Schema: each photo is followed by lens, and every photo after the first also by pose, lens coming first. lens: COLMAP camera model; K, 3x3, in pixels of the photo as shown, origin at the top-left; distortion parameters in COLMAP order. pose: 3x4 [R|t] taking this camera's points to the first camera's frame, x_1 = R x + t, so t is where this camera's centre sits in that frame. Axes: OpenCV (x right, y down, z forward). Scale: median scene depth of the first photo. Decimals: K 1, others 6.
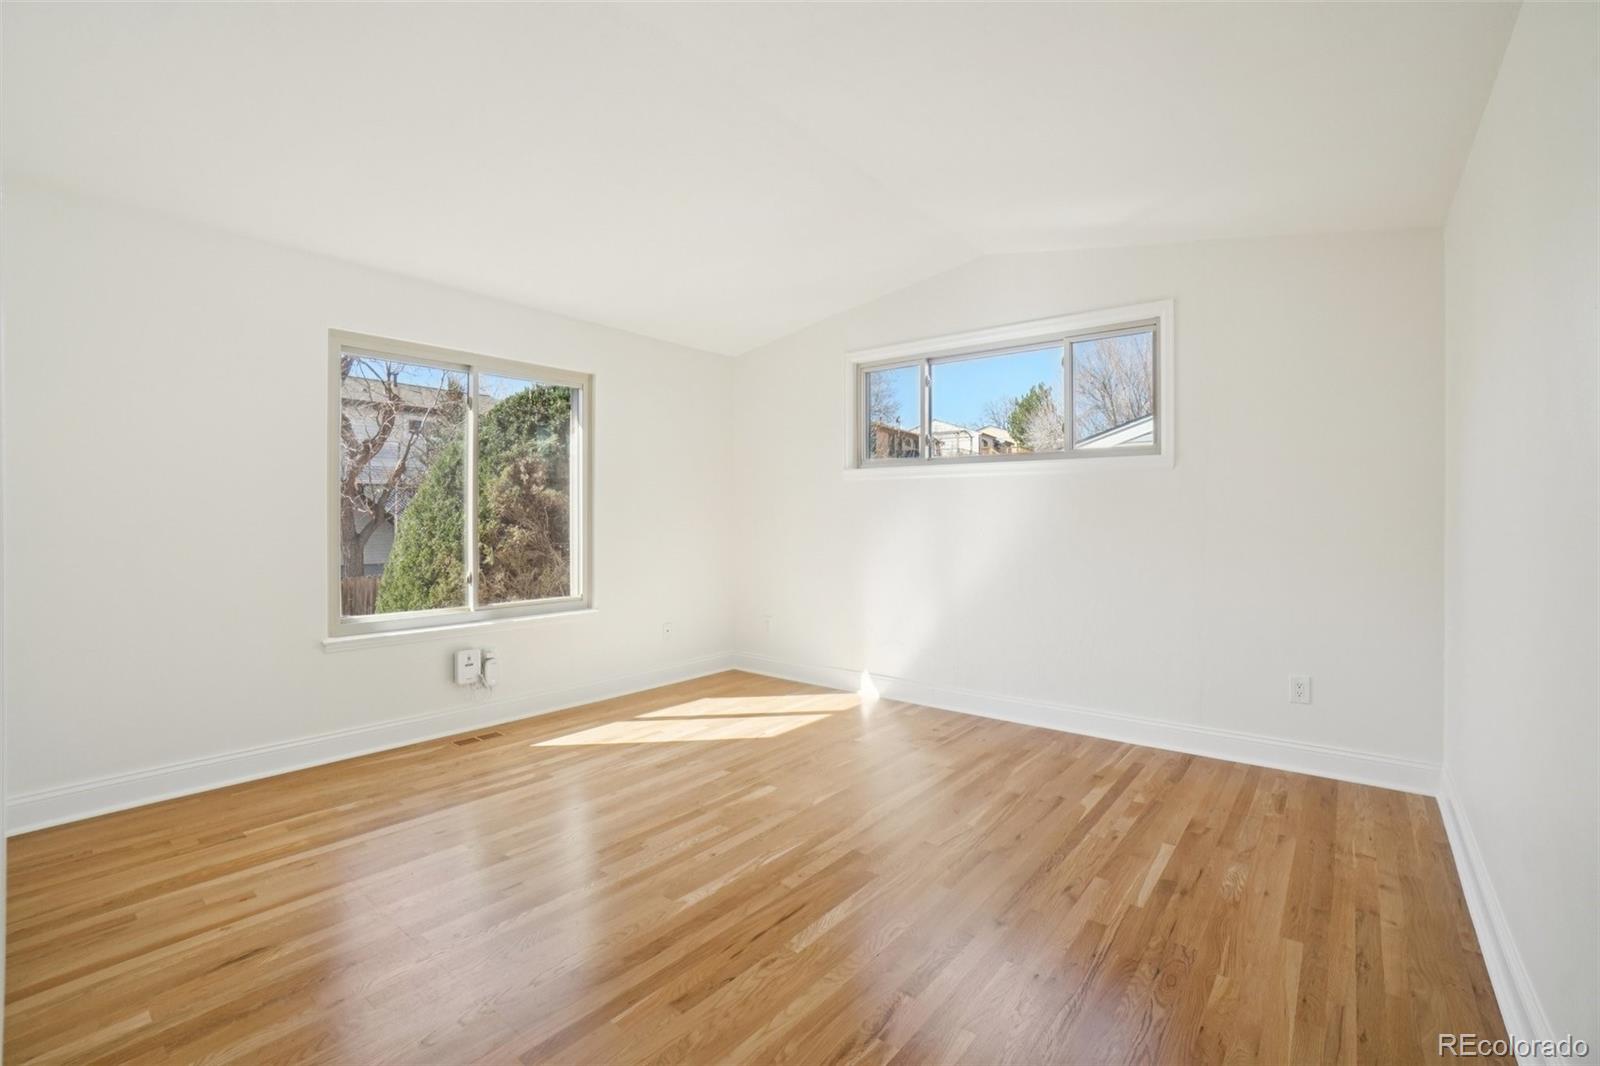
lens RADIAL K [[714.0, 0, 788.5], [0, 714.0, 518.9], [0, 0, 1]] dist [-0.063360, 0.022090]
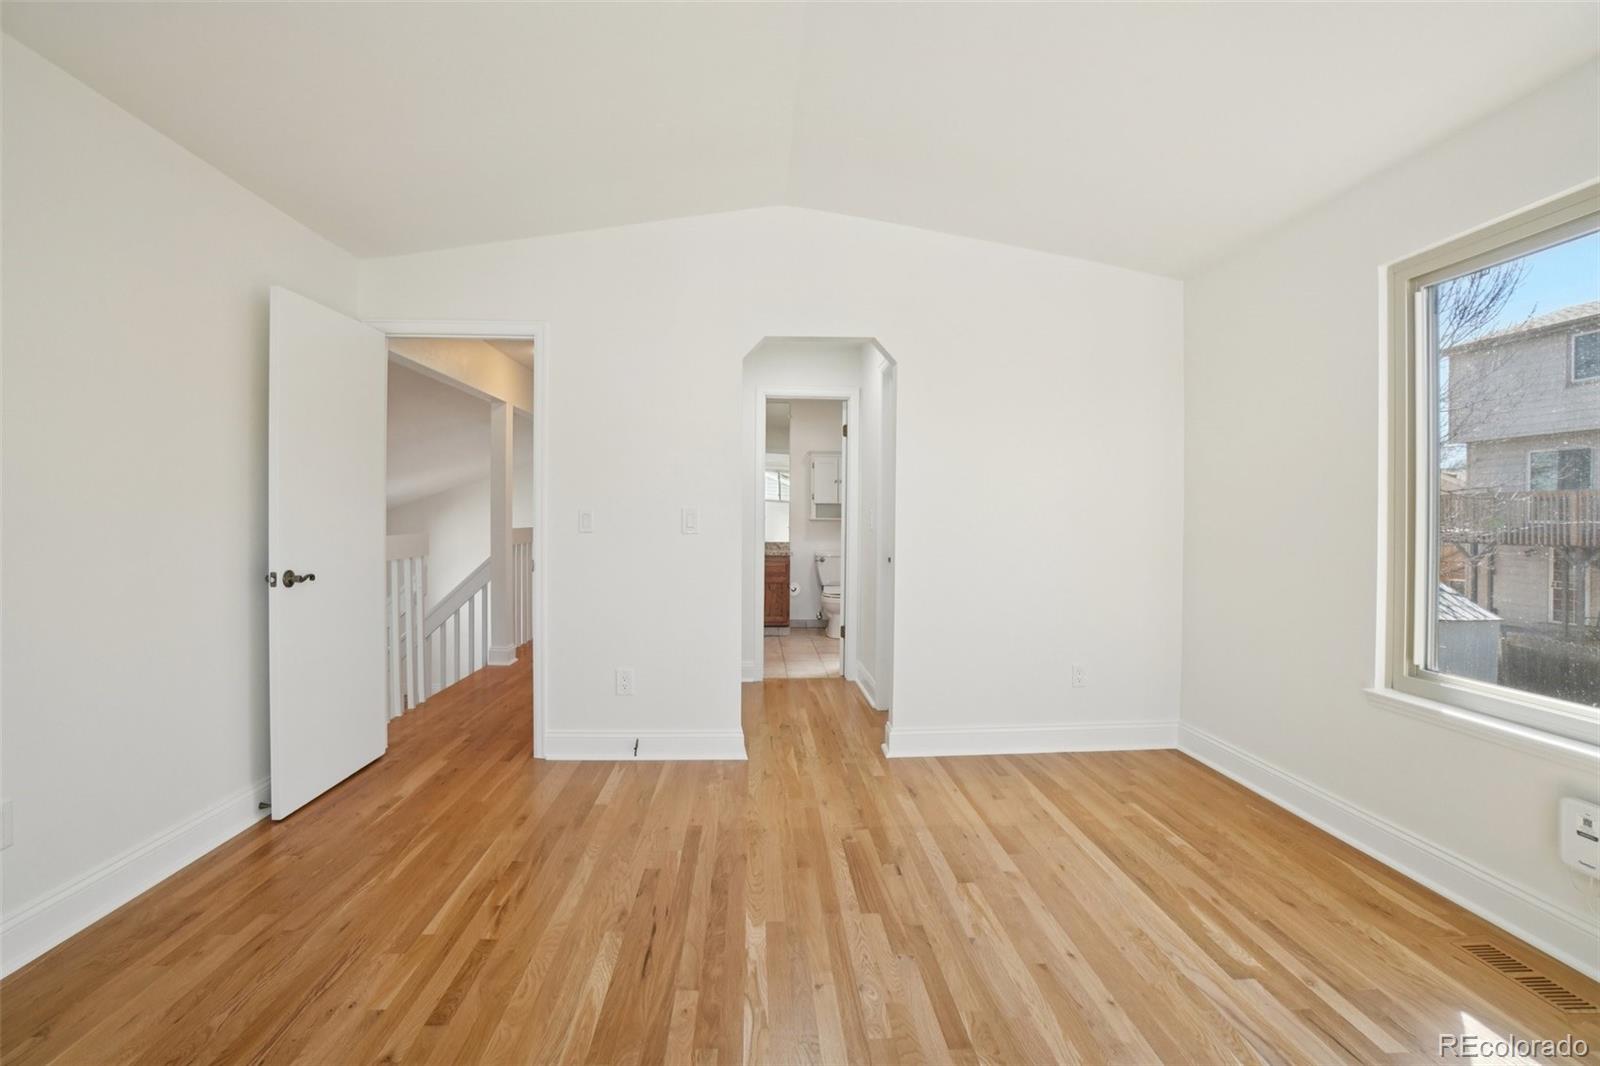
lens RADIAL K [[714.0, 0, 788.5], [0, 714.0, 518.9], [0, 0, 1]] dist [-0.063360, 0.022090]
pose [[-0.741916, -0.003717, -0.670483, 0.353836], [-0.012224, 0.999893, 0.007983, -0.005777], [0.670382, 0.014118, -0.741882, 1.345573]]
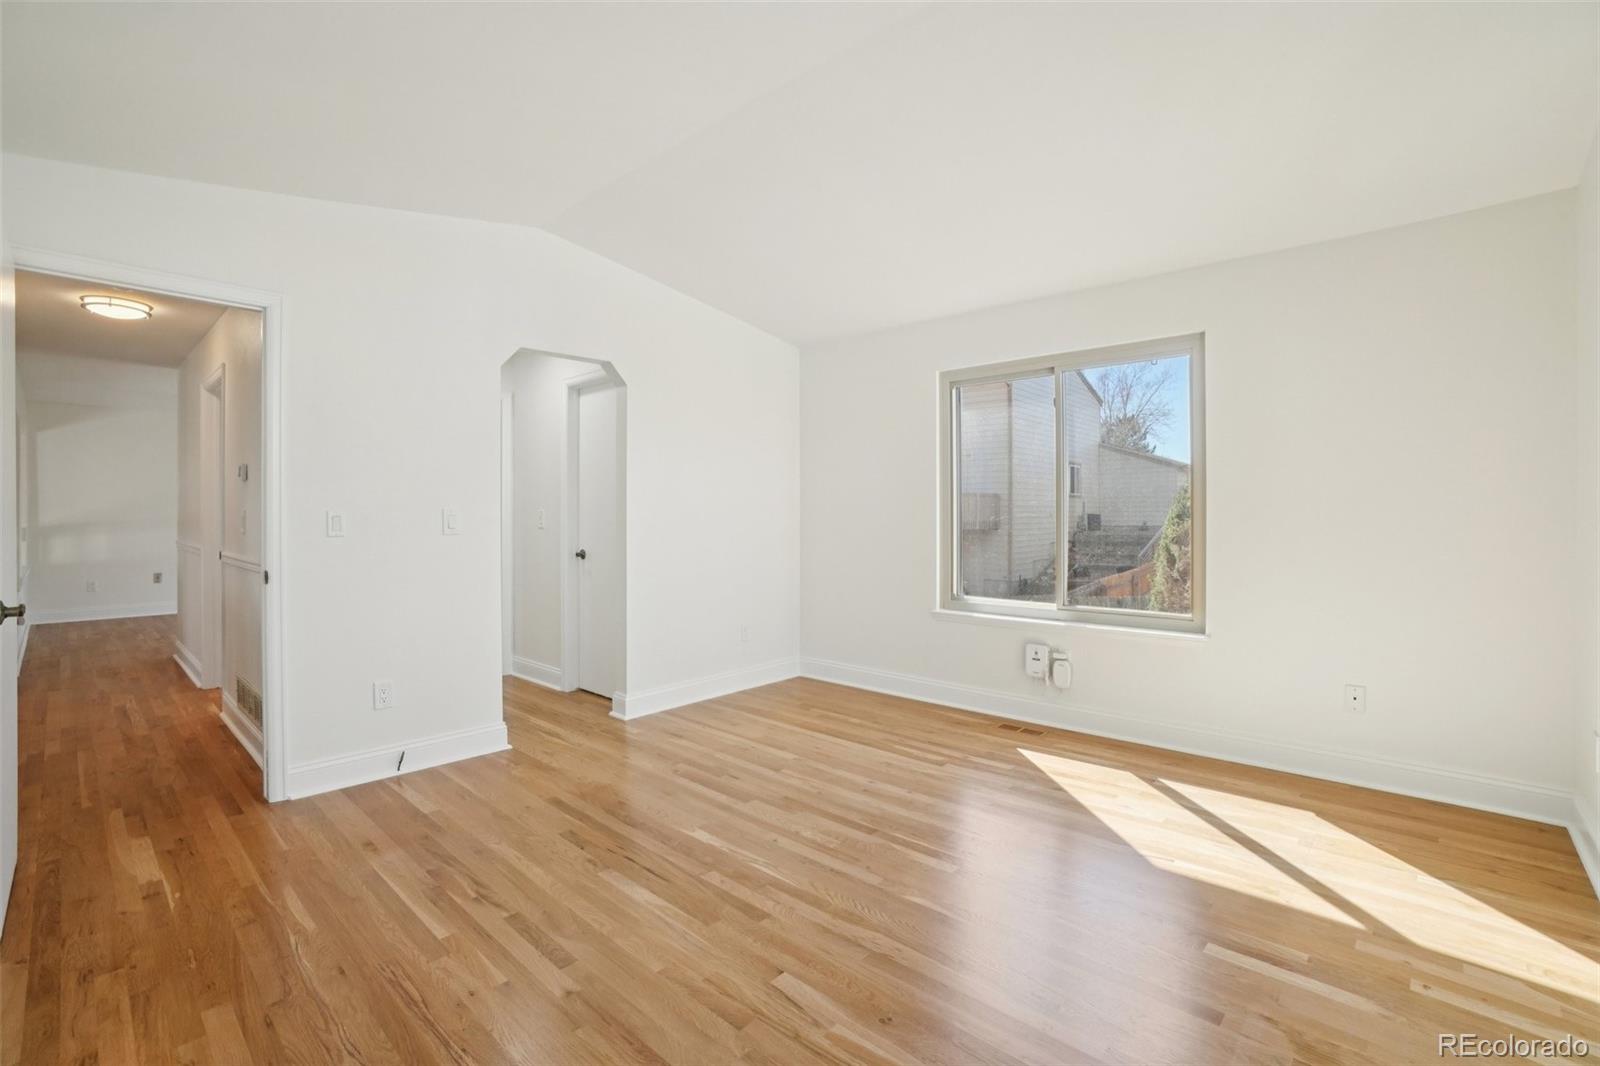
lens RADIAL K [[714.0, 0, 788.5], [0, 714.0, 518.9], [0, 0, 1]] dist [-0.063360, 0.022090]
pose [[-0.069475, 0.003440, -0.997578, 0.831735], [-0.002365, 0.999991, 0.003613, -0.001644], [0.997581, 0.002610, -0.069466, 0.977403]]
